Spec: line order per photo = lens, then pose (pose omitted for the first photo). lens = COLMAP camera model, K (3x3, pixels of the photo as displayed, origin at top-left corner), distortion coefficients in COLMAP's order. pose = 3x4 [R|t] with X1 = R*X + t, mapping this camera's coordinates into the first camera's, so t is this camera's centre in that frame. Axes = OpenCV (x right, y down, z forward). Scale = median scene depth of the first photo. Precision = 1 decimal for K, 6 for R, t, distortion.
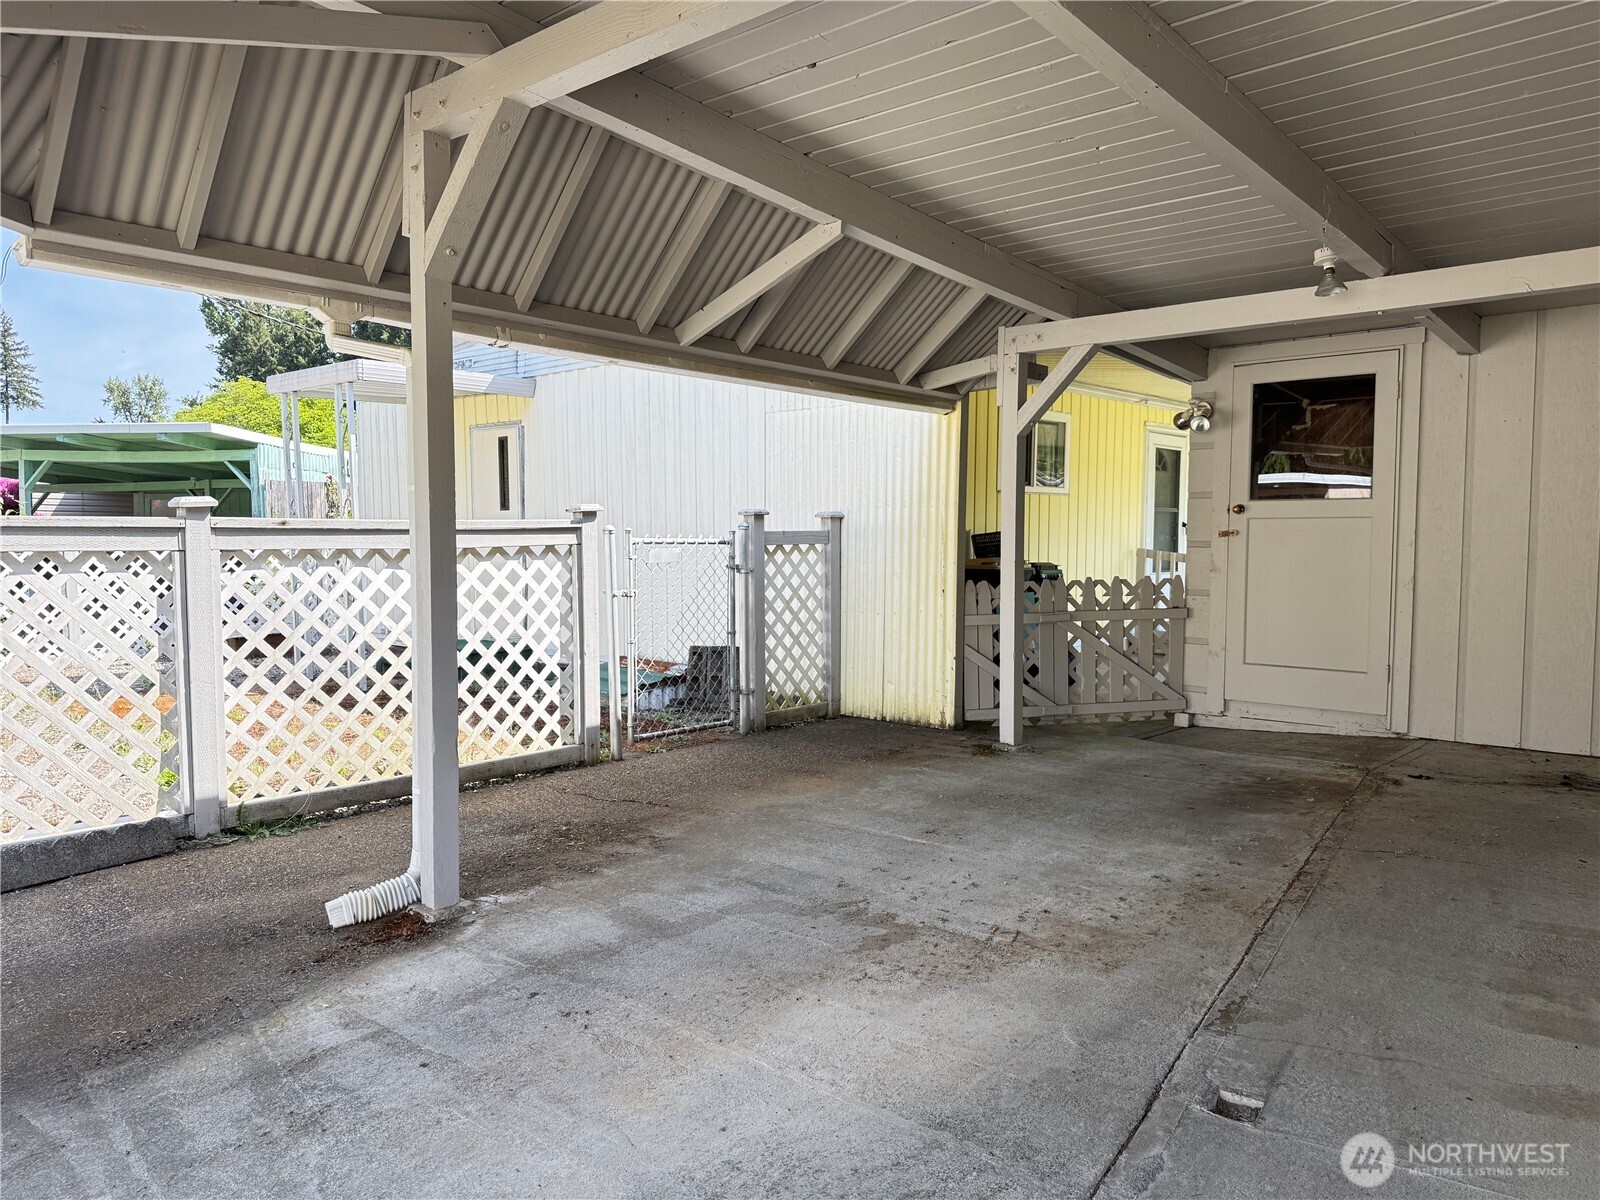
lens RADIAL K [[1128.9, 0, 800.0], [0, 1128.9, 600.0], [0, 0, 1]] dist [0.087664, -0.102145]
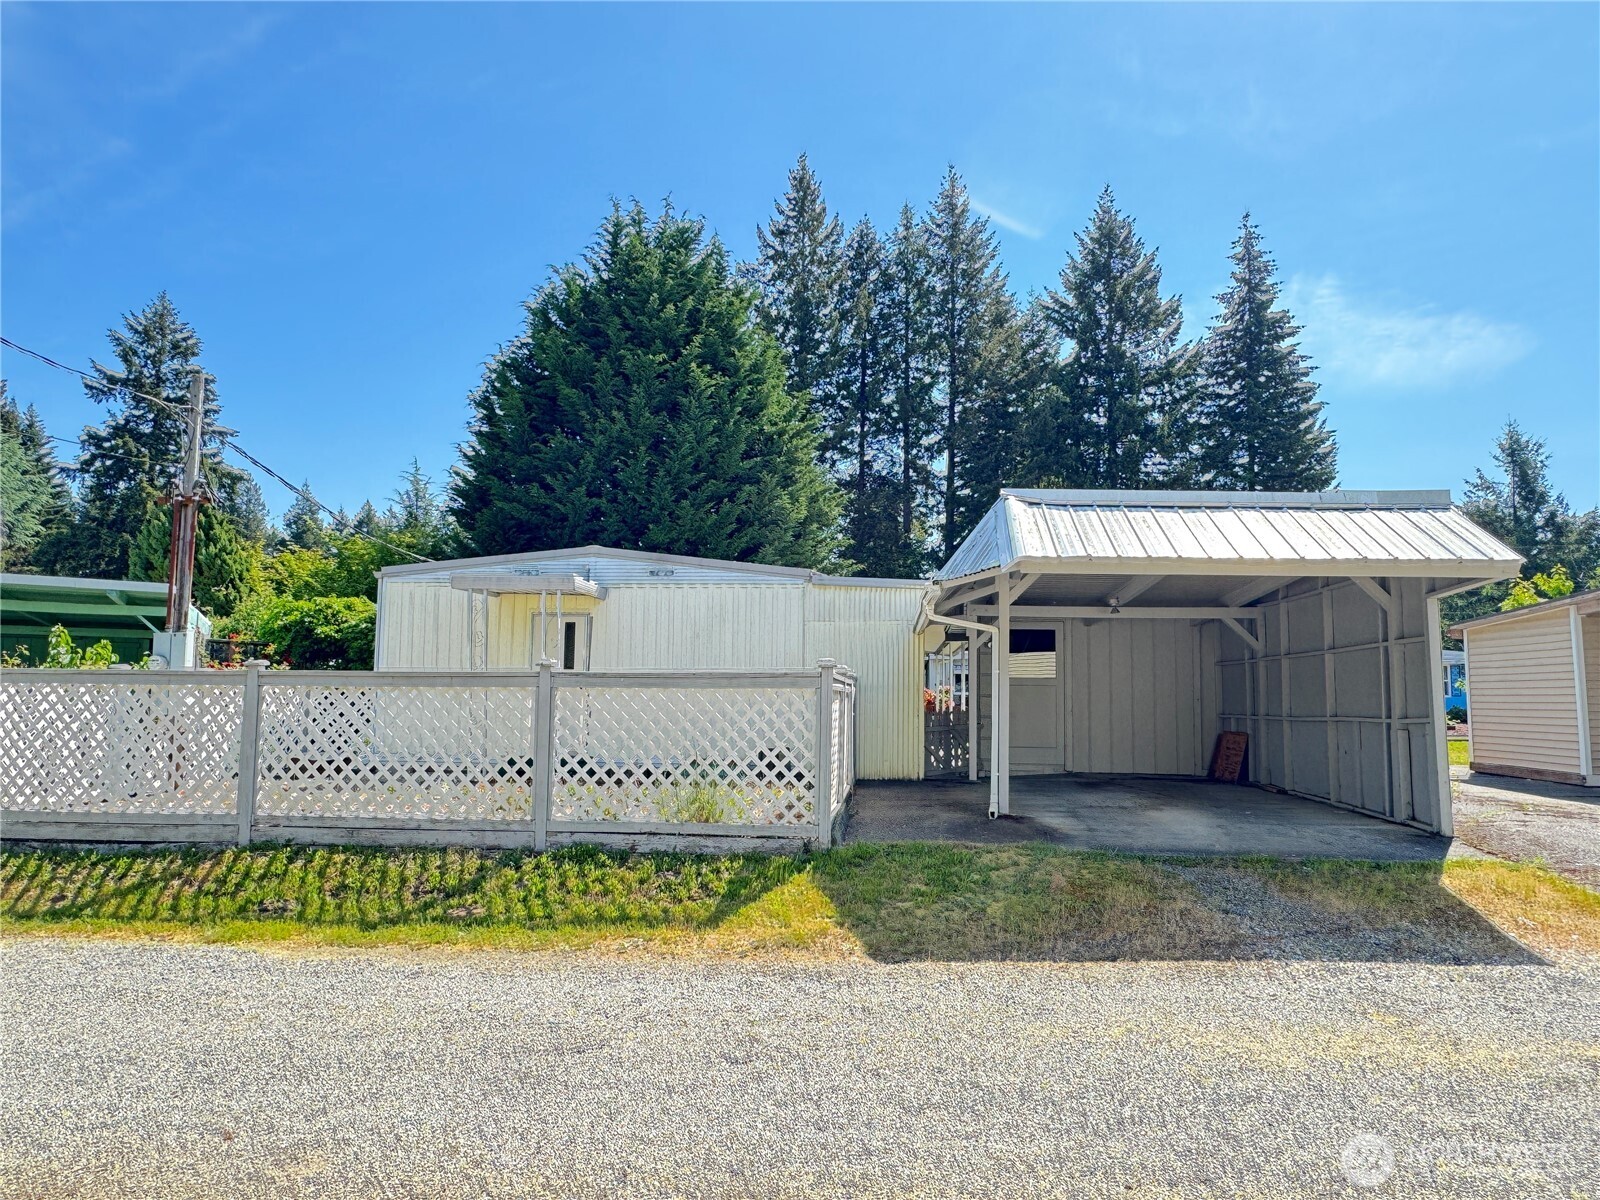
lens RADIAL K [[1038.0, 0, 800.0], [0, 1038.0, 600.0], [0, 0, 1]] dist [0.000533, -0.000006]
pose [[0.790758, 0.068779, 0.608253, -1.253070], [0.020630, 0.990109, -0.138777, 0.042472], [-0.611781, 0.122287, 0.781517, -0.435927]]
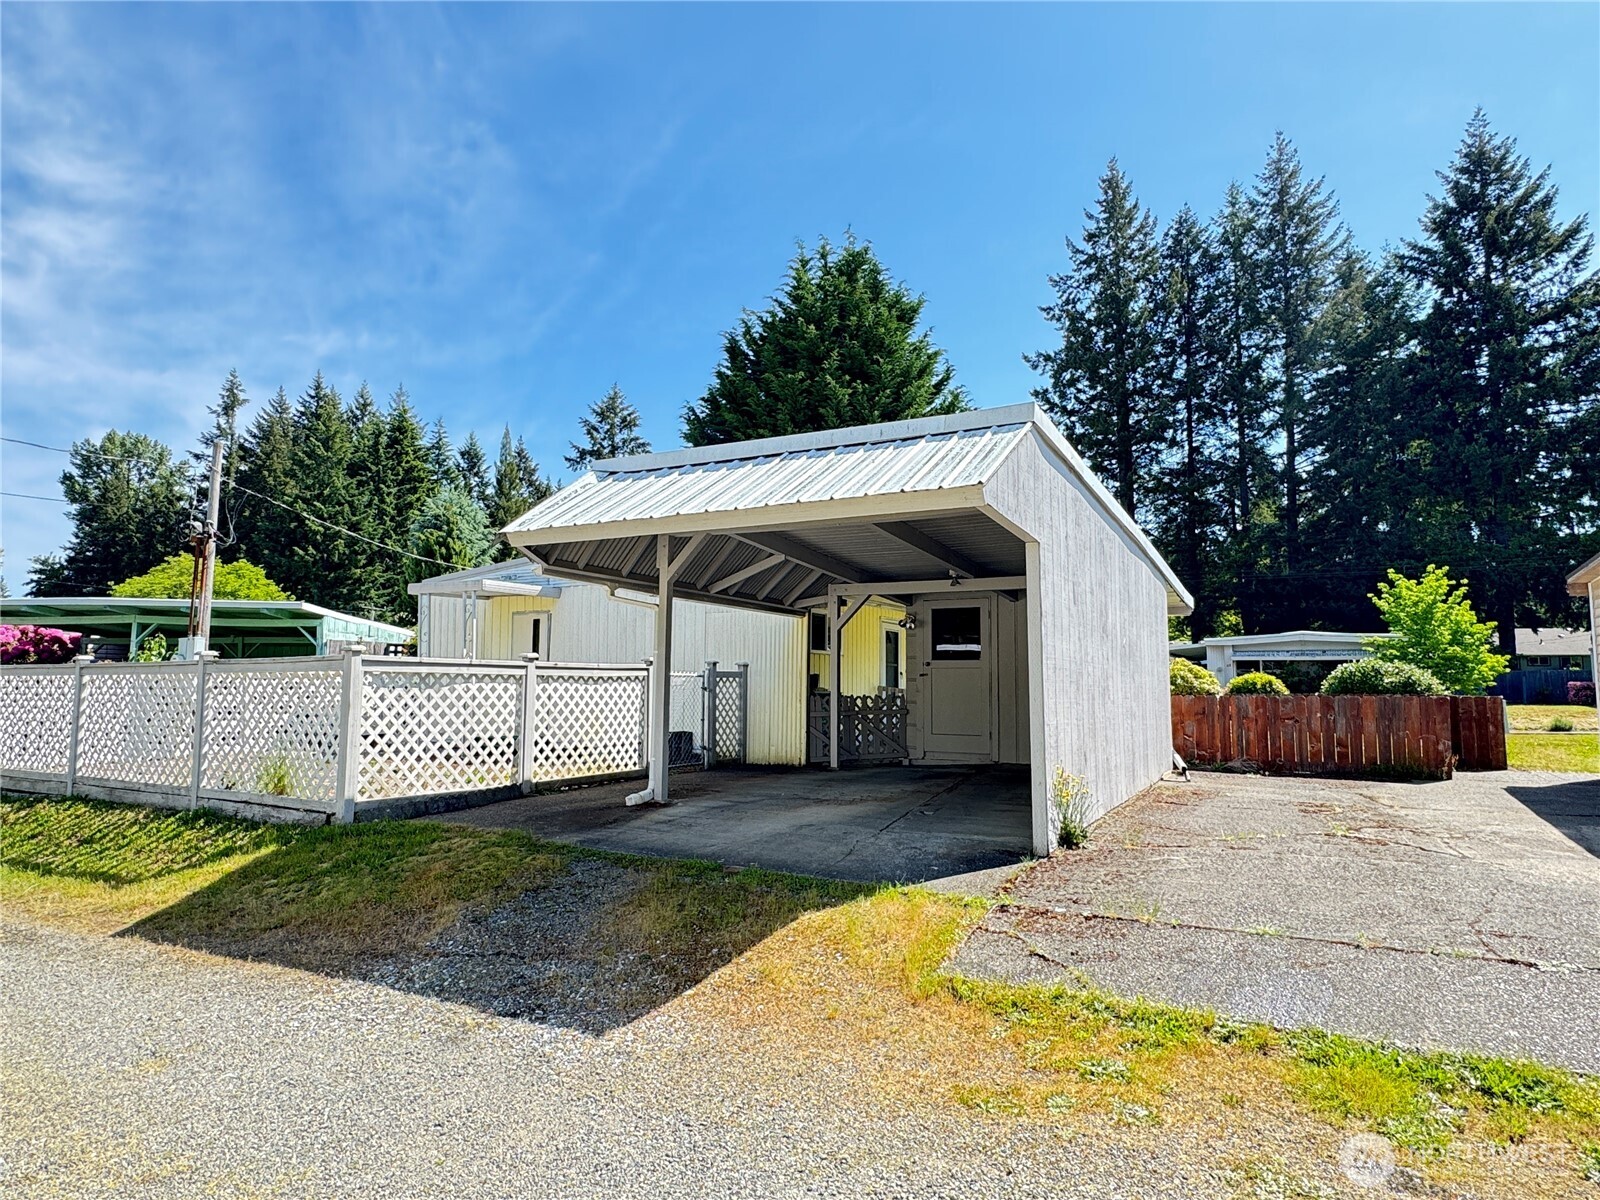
lens RADIAL K [[931.6, 0, 800.0], [0, 931.6, 600.0], [0, 0, 1]] dist [0.000104, 0.002676]
pose [[0.974617, 0.026778, 0.222270, -0.263670], [0.006380, 0.989095, -0.147139, 0.062277], [-0.223786, 0.144822, 0.963819, -0.707421]]
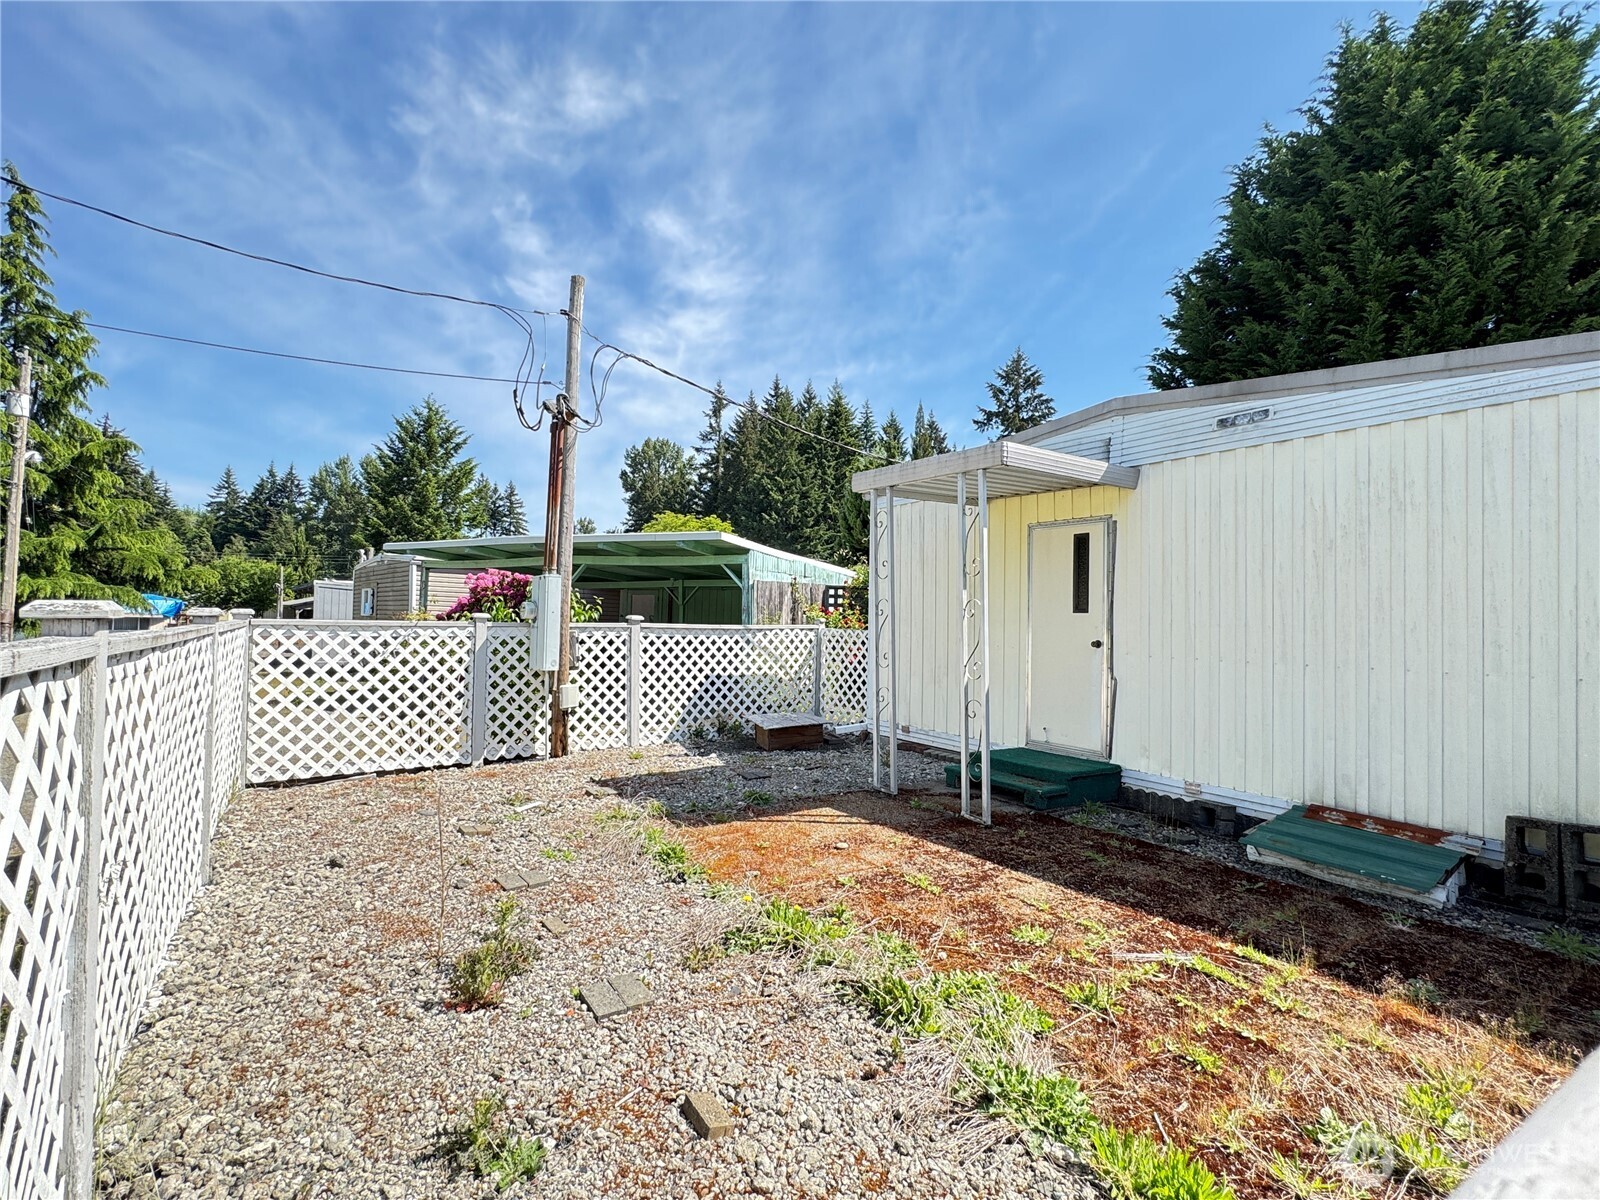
lens RADIAL K [[766.9, 0, 800.0], [0, 766.9, 600.0], [0, 0, 1]] dist [0.002676, -0.000104]
pose [[0.973009, 0.014531, -0.230310, -0.484110], [-0.033711, 0.996259, -0.079566, -0.046366], [0.228292, 0.085182, 0.969859, 0.495681]]
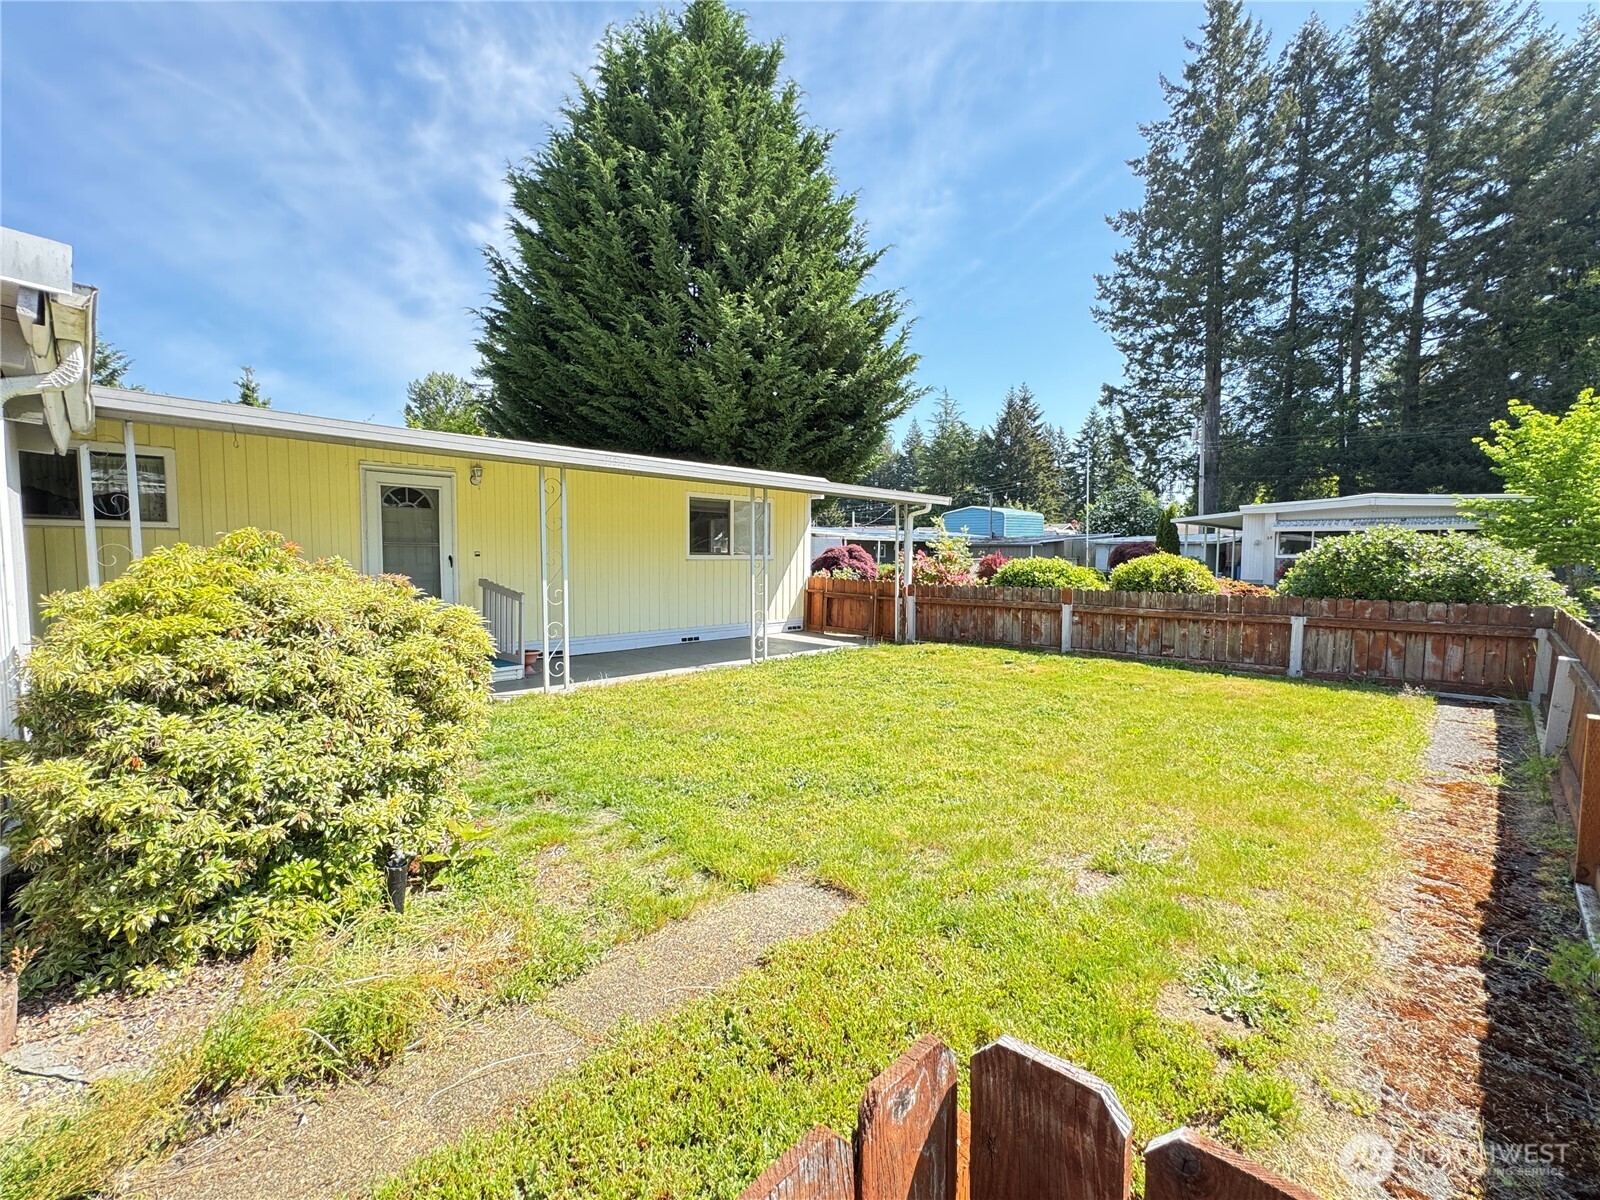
lens RADIAL K [[700.2, 0, 800.0], [0, 700.2, 600.0], [0, 0, 1]] dist [-0.000042, 0.000186]
pose [[0.999704, 0.007497, -0.023151, 1.240329], [-0.007258, 0.999920, 0.010381, -0.064738], [0.023227, -0.010210, 0.999678, 0.615784]]
